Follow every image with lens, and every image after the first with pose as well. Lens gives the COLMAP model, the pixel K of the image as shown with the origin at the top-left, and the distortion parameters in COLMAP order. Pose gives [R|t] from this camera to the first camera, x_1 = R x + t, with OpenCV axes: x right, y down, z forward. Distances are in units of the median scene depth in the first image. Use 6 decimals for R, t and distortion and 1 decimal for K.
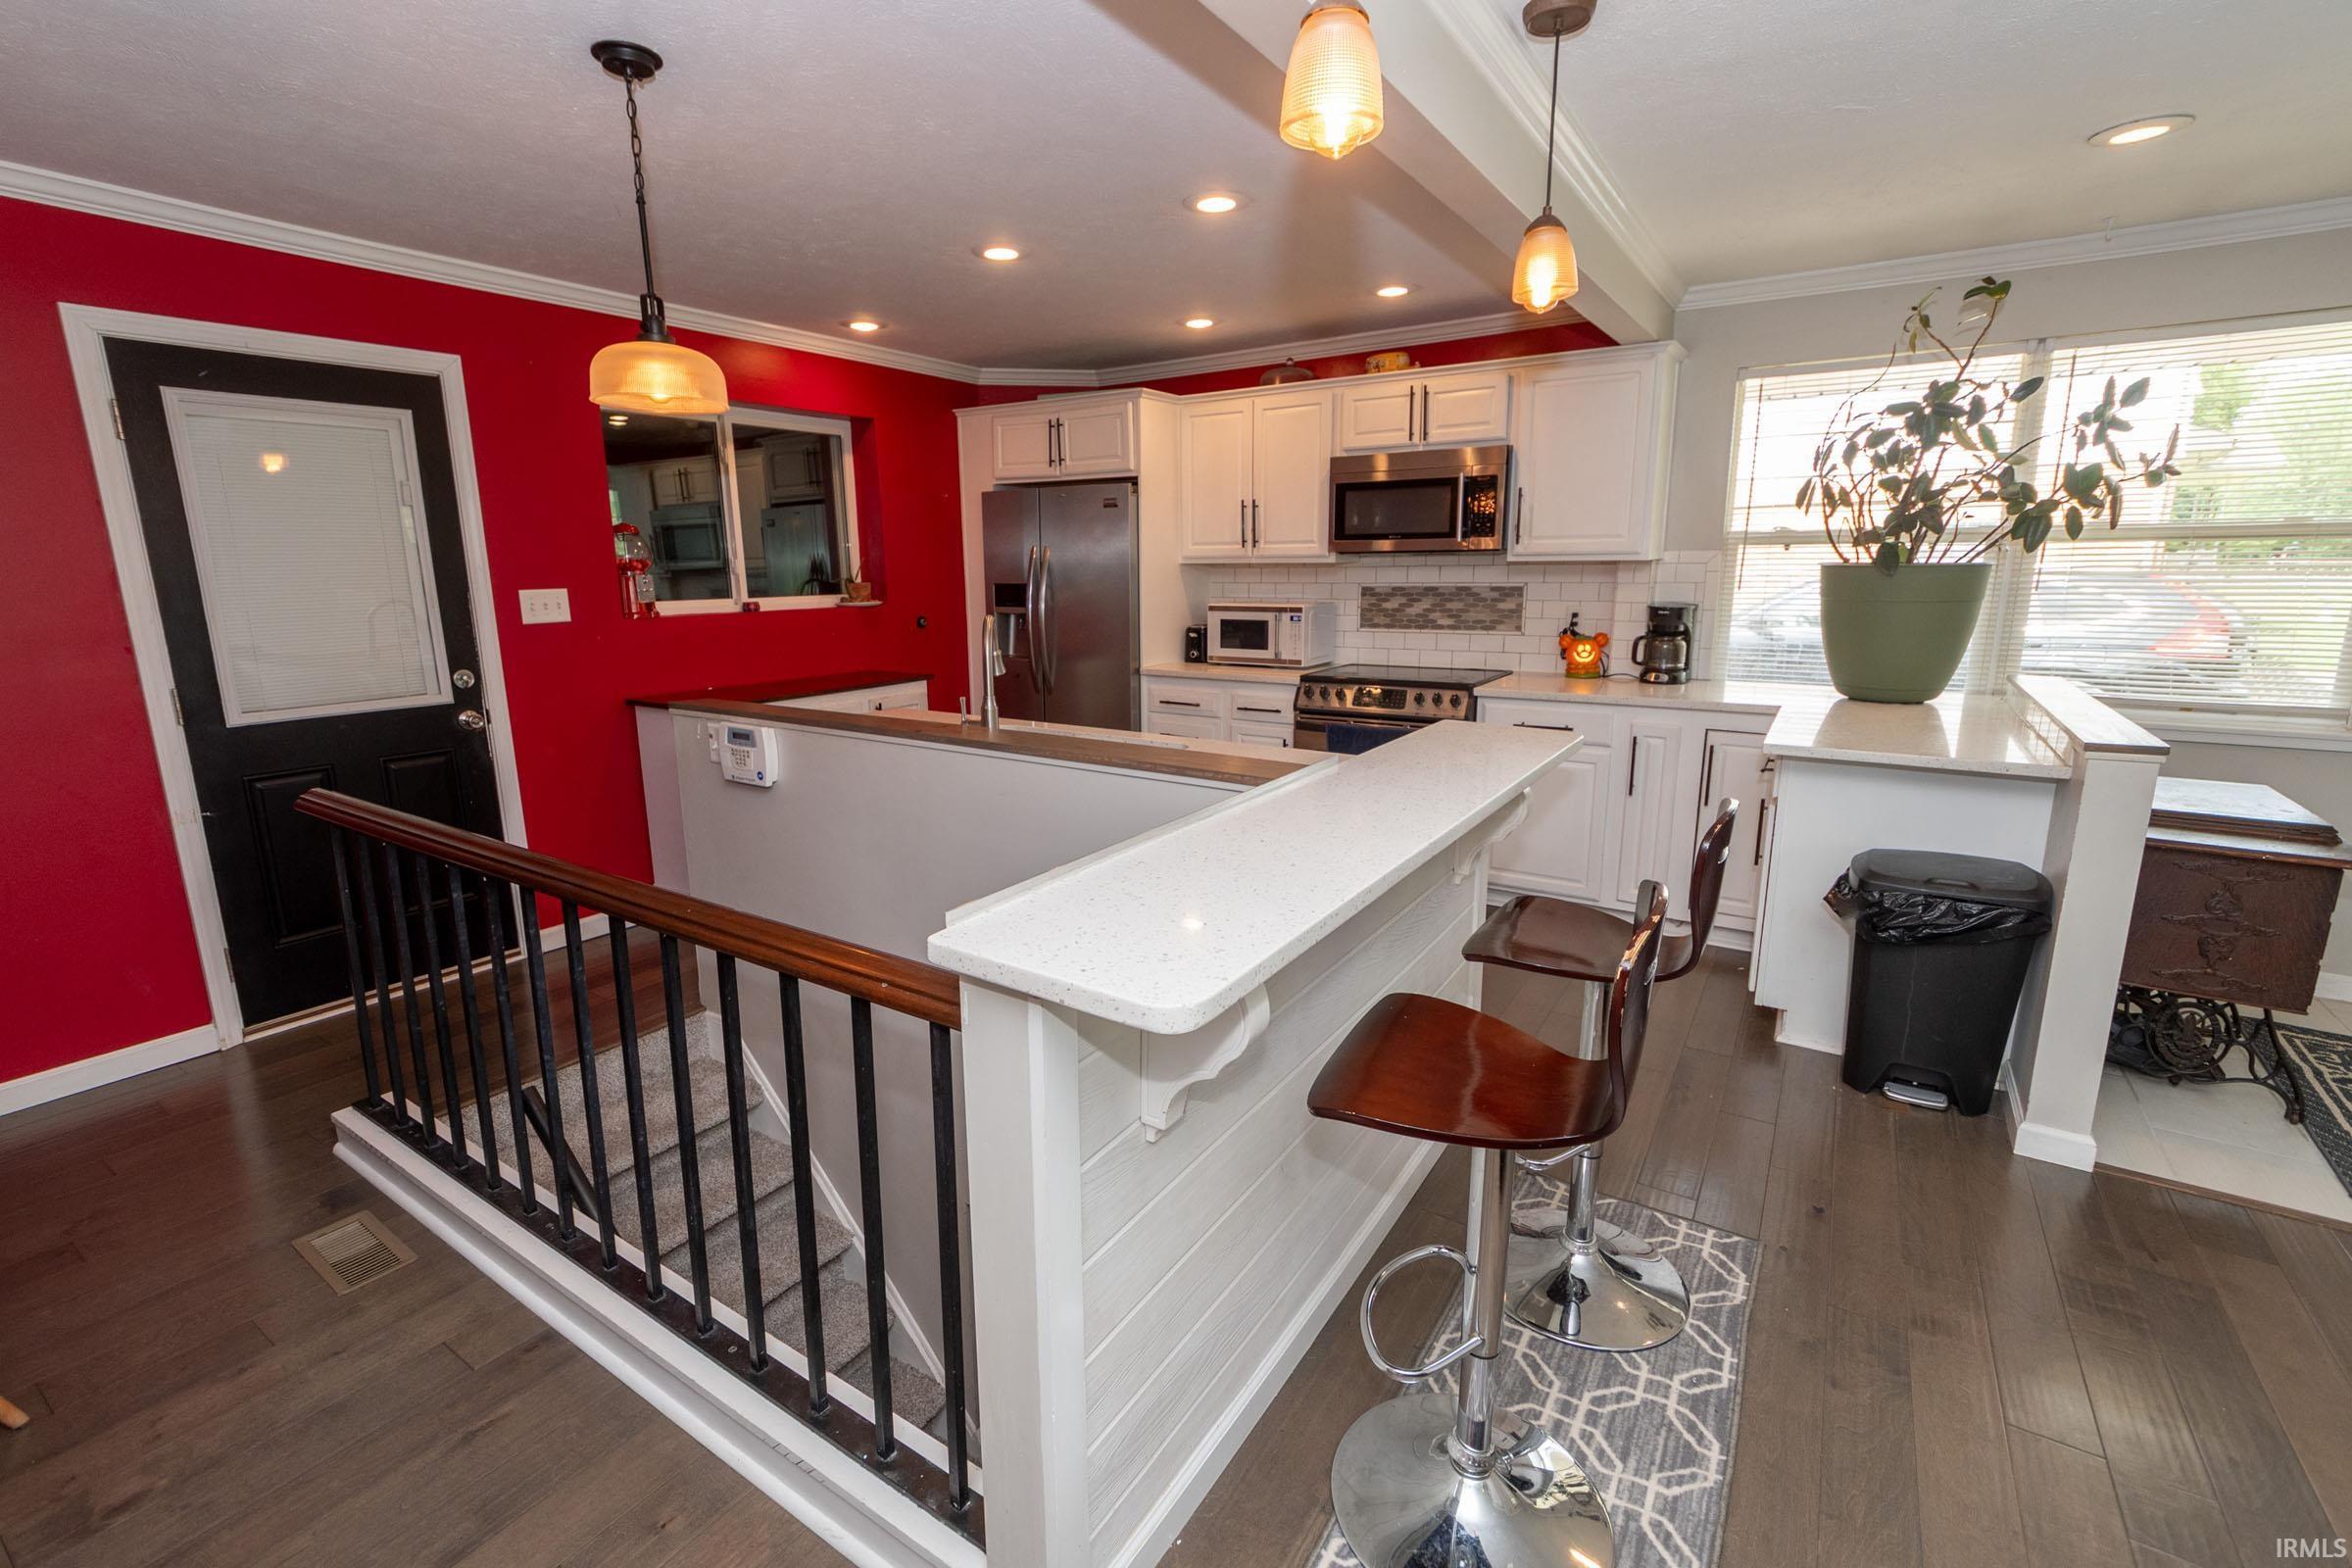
lens RADIAL K [[1038.9, 0, 1186.4], [0, 1038.9, 773.5], [0, 0, 1]] dist [-0.004035, 0.000816]
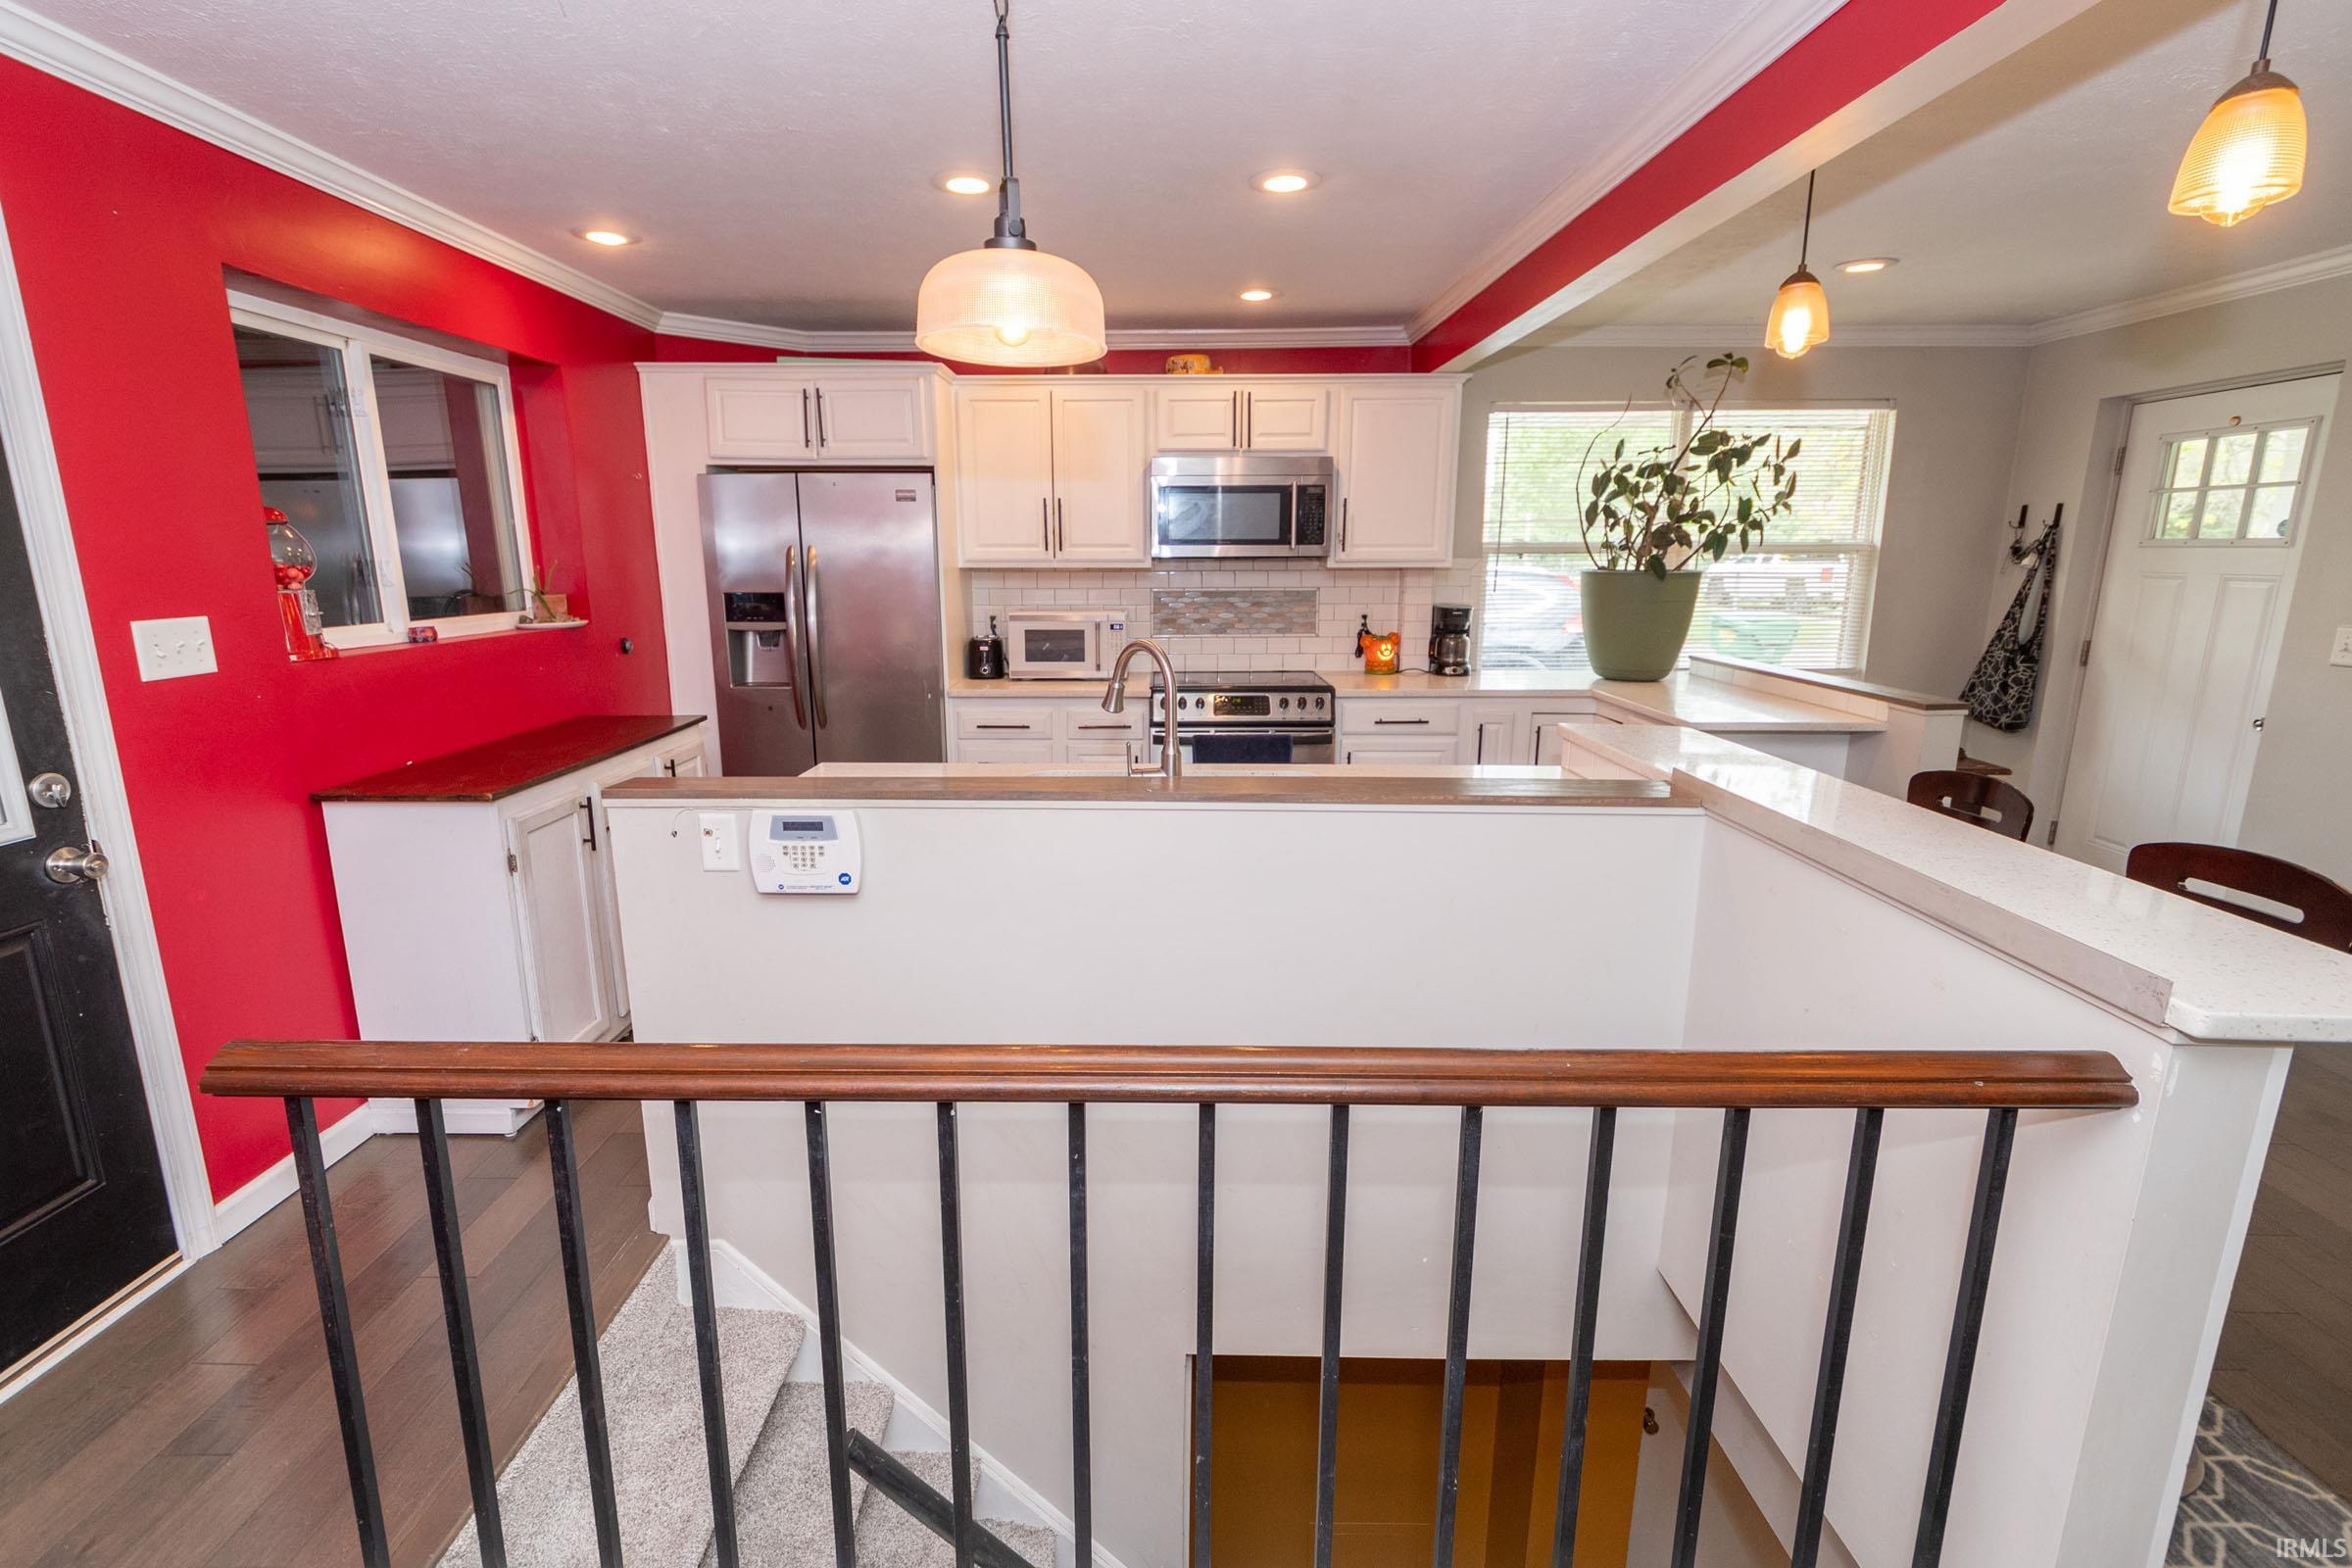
lens RADIAL K [[1038.9, 0, 1177.8], [0, 1038.9, 782.6], [0, 0, 1]] dist [-0.004035, 0.000816]
pose [[0.838834, -0.109507, 0.533260, -0.398788], [0.102209, 0.993820, 0.043307, -0.047557], [-0.534707, 0.018176, 0.844842, 0.190936]]
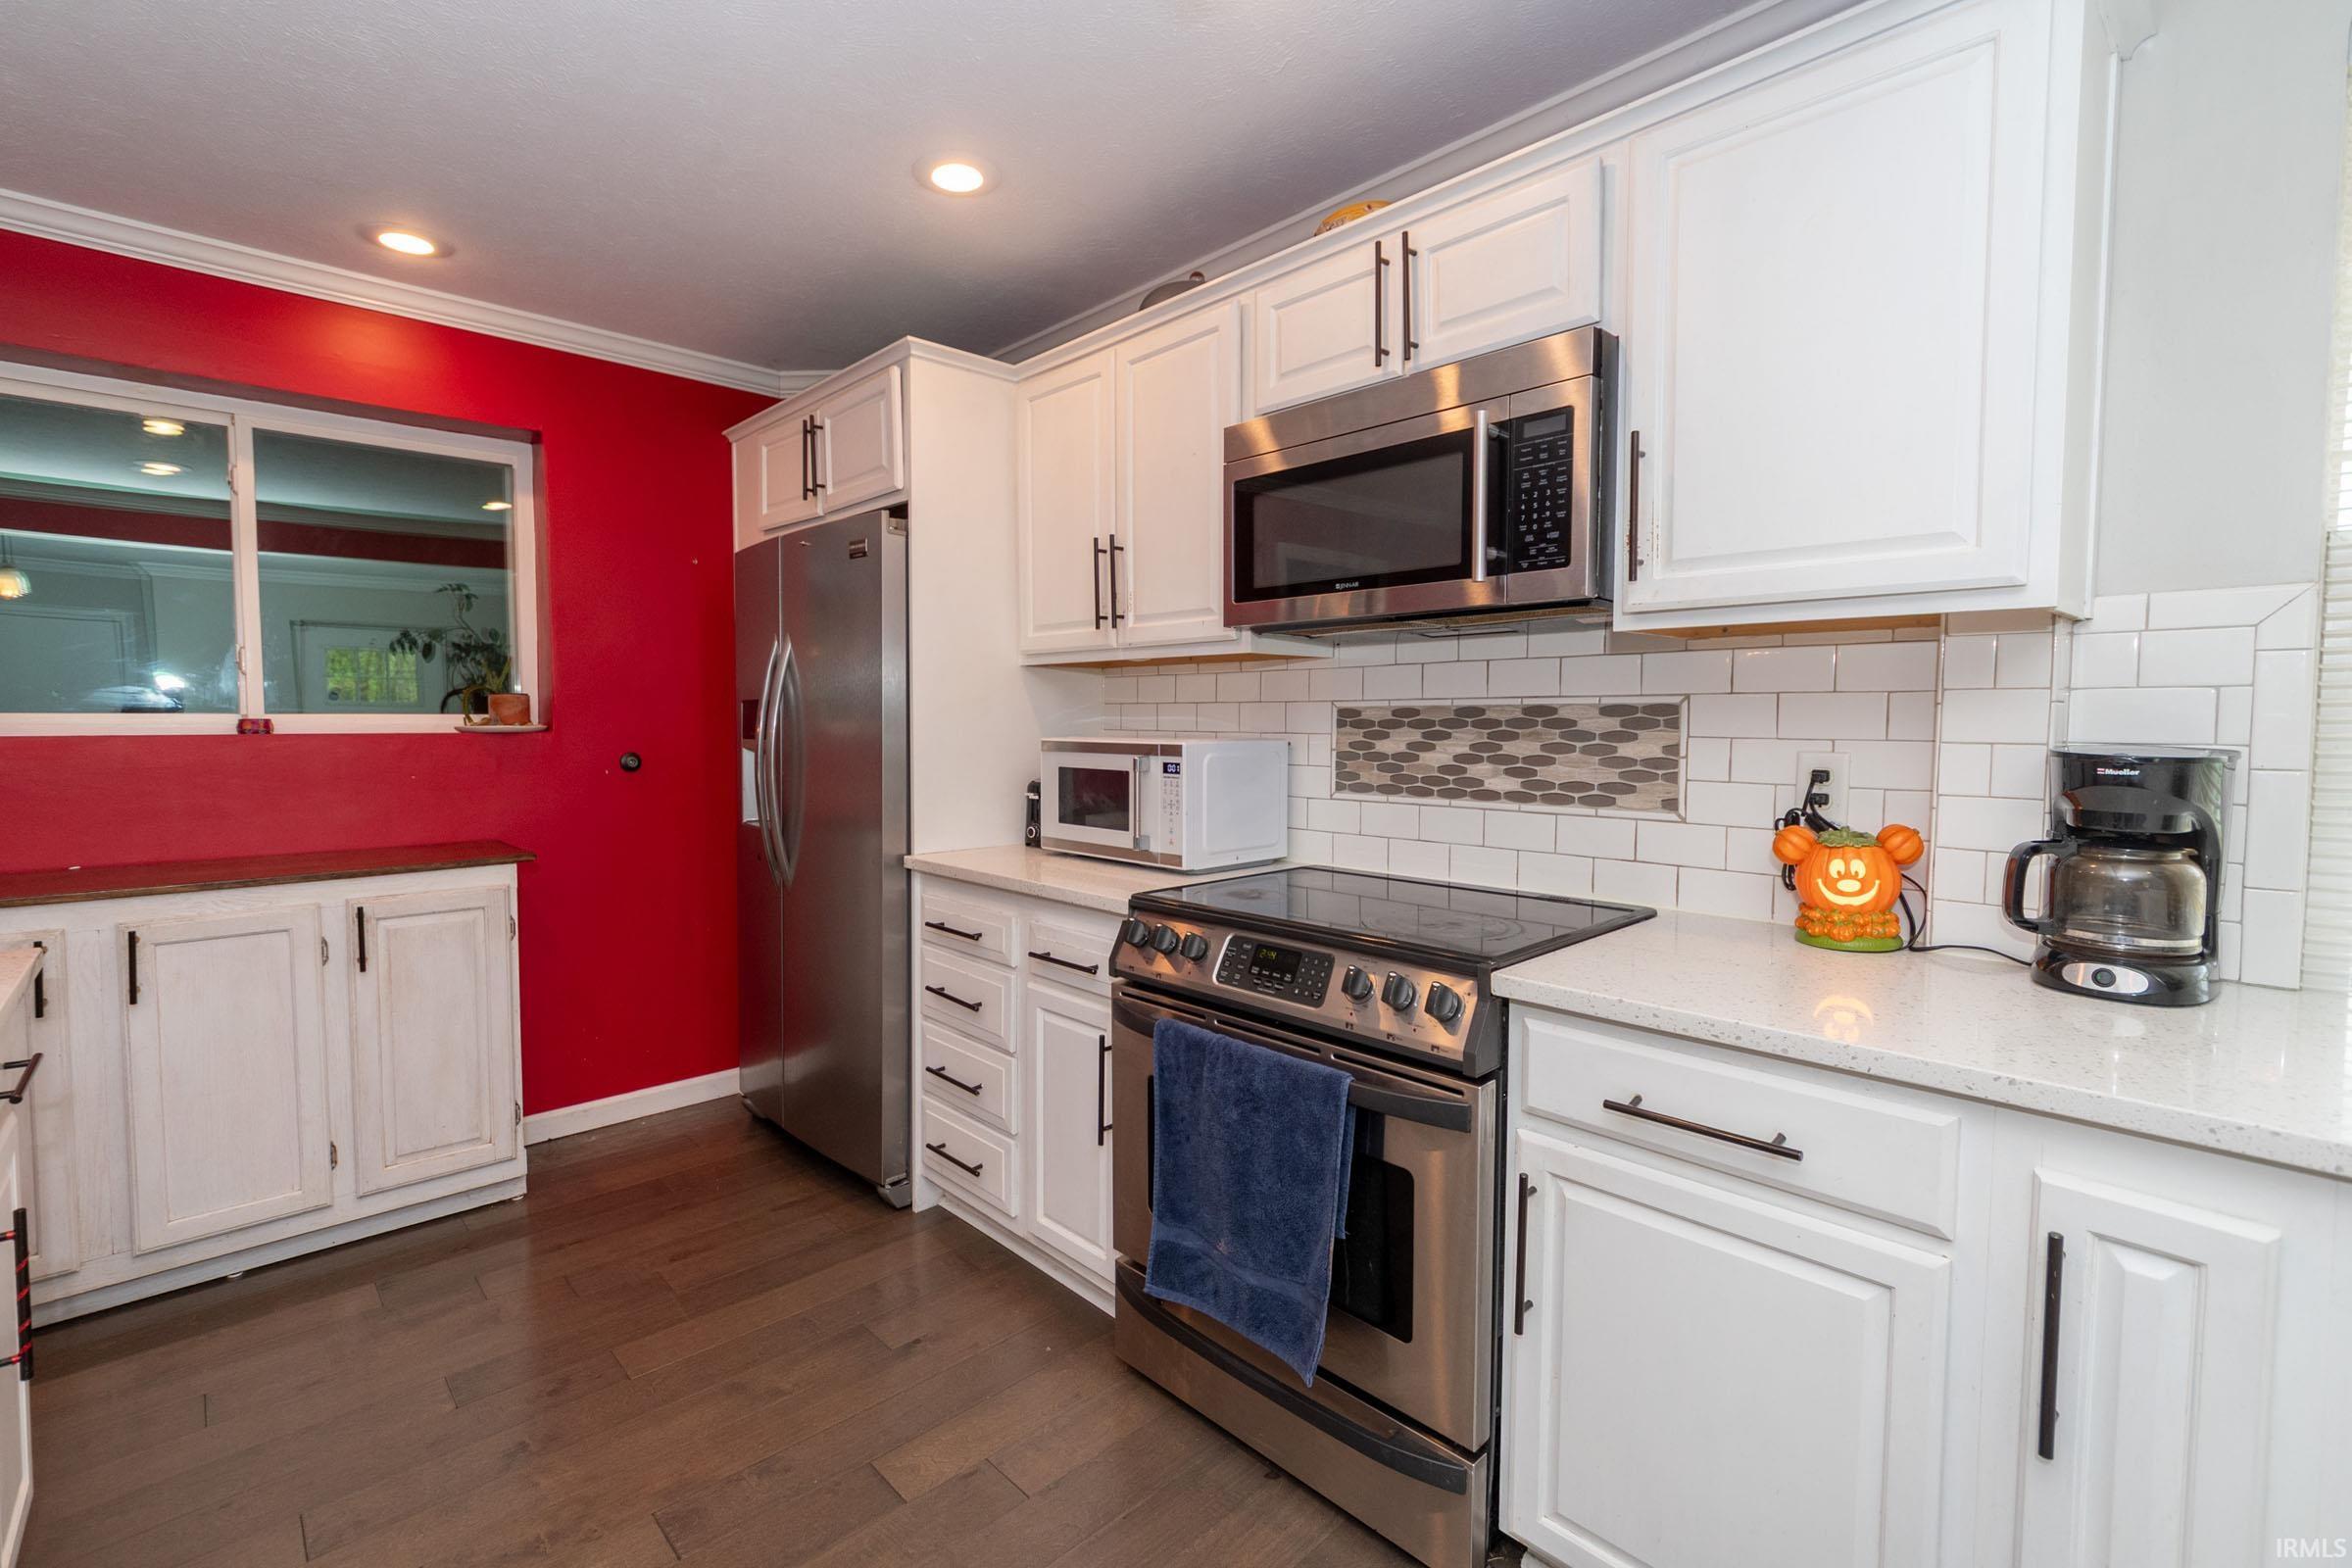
lens RADIAL K [[1038.9, 0, 1176.8], [0, 1038.9, 771.2], [0, 0, 1]] dist [-0.004035, 0.000816]
pose [[0.970470, 0.024445, -0.239982, 0.241450], [-0.060011, 0.988041, -0.142037, -0.087784], [0.233640, 0.152245, 0.960330, 0.591538]]
